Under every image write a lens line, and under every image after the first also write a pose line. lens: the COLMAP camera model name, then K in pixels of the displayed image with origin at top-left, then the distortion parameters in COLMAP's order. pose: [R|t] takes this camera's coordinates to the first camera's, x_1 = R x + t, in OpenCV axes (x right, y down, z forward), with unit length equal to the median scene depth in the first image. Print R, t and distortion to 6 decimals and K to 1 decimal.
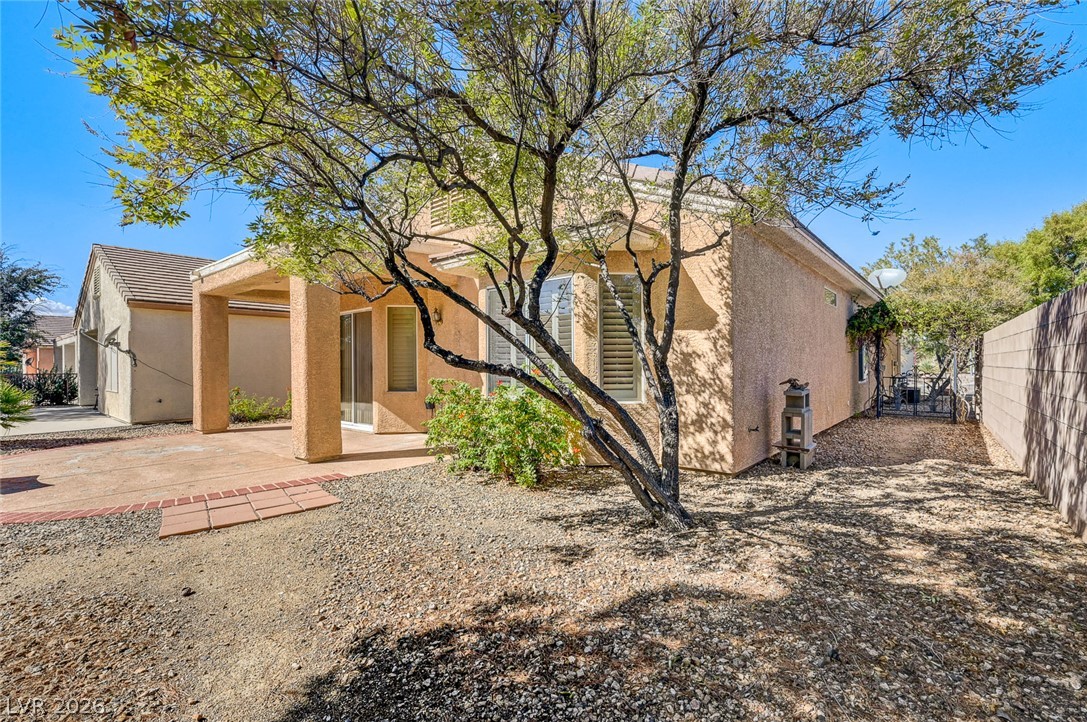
lens RADIAL K [[486.3, 0, 545.4], [0, 486.3, 364.8], [0, 0, 1]] dist [-0.000704, 0.000391]
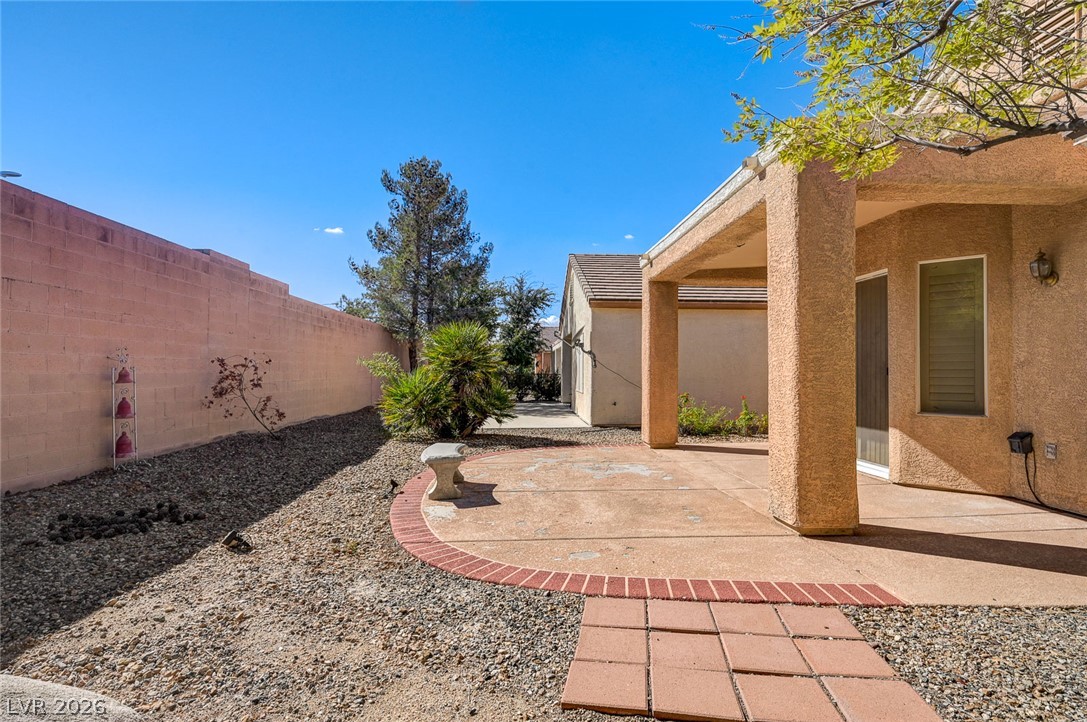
lens RADIAL K [[516.6, 0, 545.7], [0, 516.6, 365.1], [0, 0, 1]] dist [0.000876, -0.000204]
pose [[0.679816, 0.001844, -0.733380, -0.189615], [-0.007981, 0.999956, -0.004884, 0.005955], [0.733339, 0.009173, 0.679801, 0.282601]]
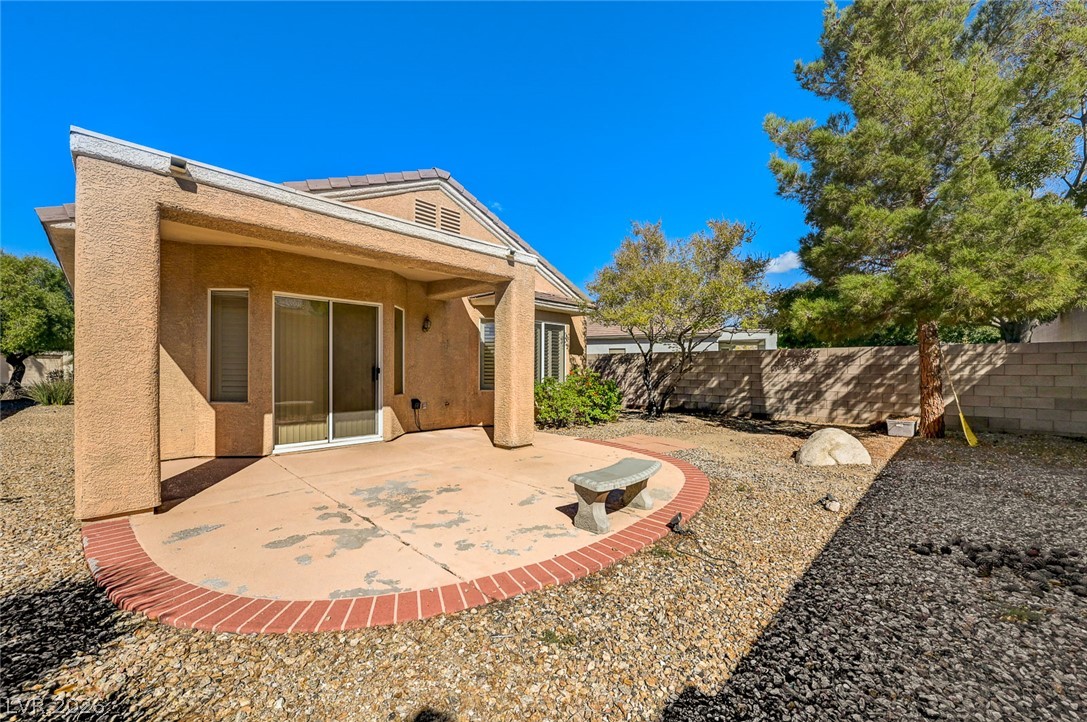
lens RADIAL K [[429.6, 0, 546.5], [0, 429.6, 368.4], [0, 0, 1]] dist [0.001430, -0.000830]
pose [[0.060252, 0.010088, 0.998132, -1.235638], [-0.006357, 0.999933, -0.009722, 0.009521], [-0.998163, -0.005759, 0.060312, 0.695654]]
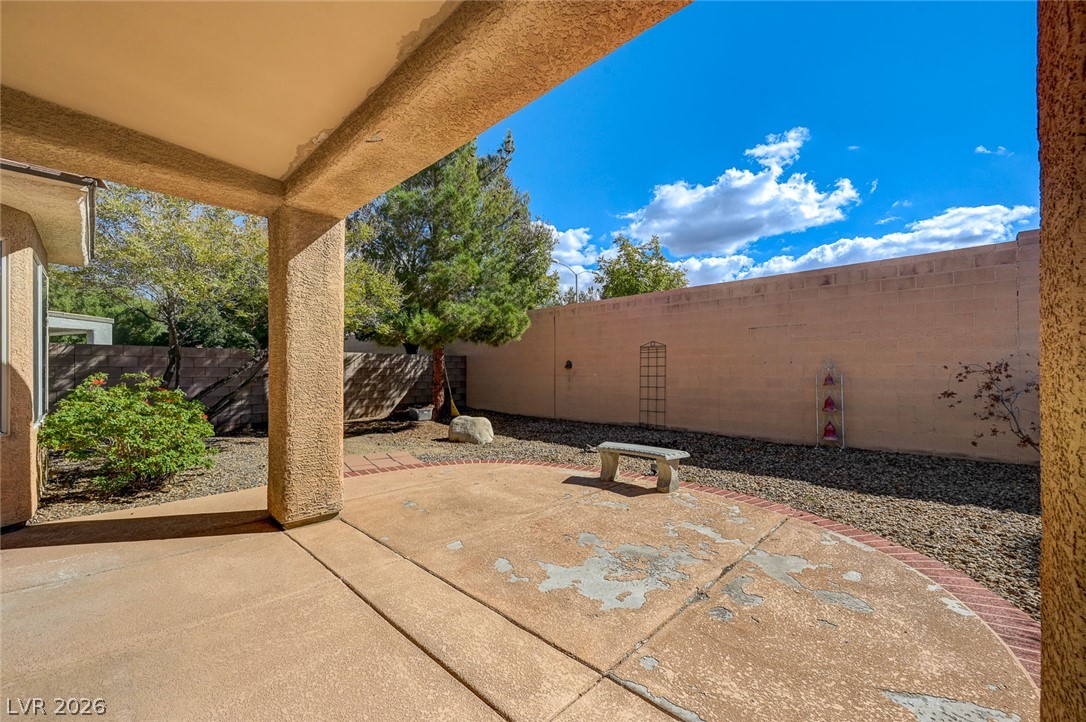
lens RADIAL K [[429.3, 0, 551.0], [0, 429.3, 363.6], [0, 0, 1]] dist [0.001430, -0.000830]
pose [[-0.998972, 0.010049, 0.044197, -0.670818], [0.009156, 0.999751, -0.020364, 0.002202], [-0.044390, -0.019938, -0.998815, 1.273043]]
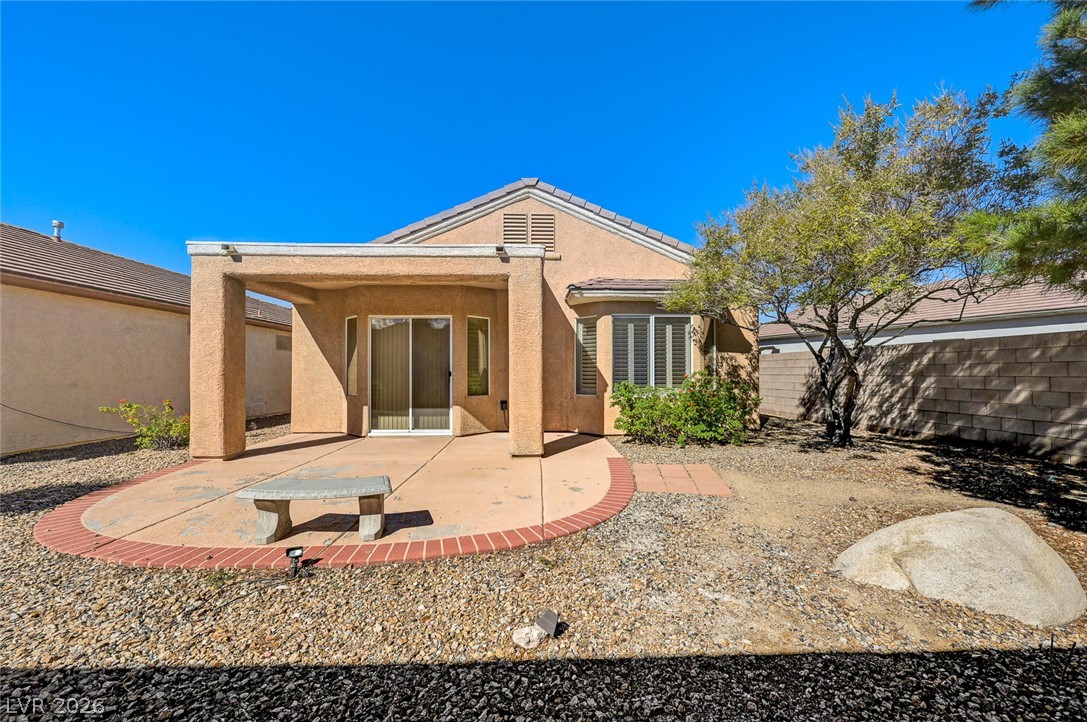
lens RADIAL K [[429.6, 0, 545.2], [0, 429.6, 364.8], [0, 0, 1]] dist [0.001430, -0.000830]
pose [[0.744320, 0.018845, 0.667557, -0.888608], [-0.005017, 0.999731, -0.022628, 0.007836], [-0.667805, 0.013494, 0.744214, 0.196924]]
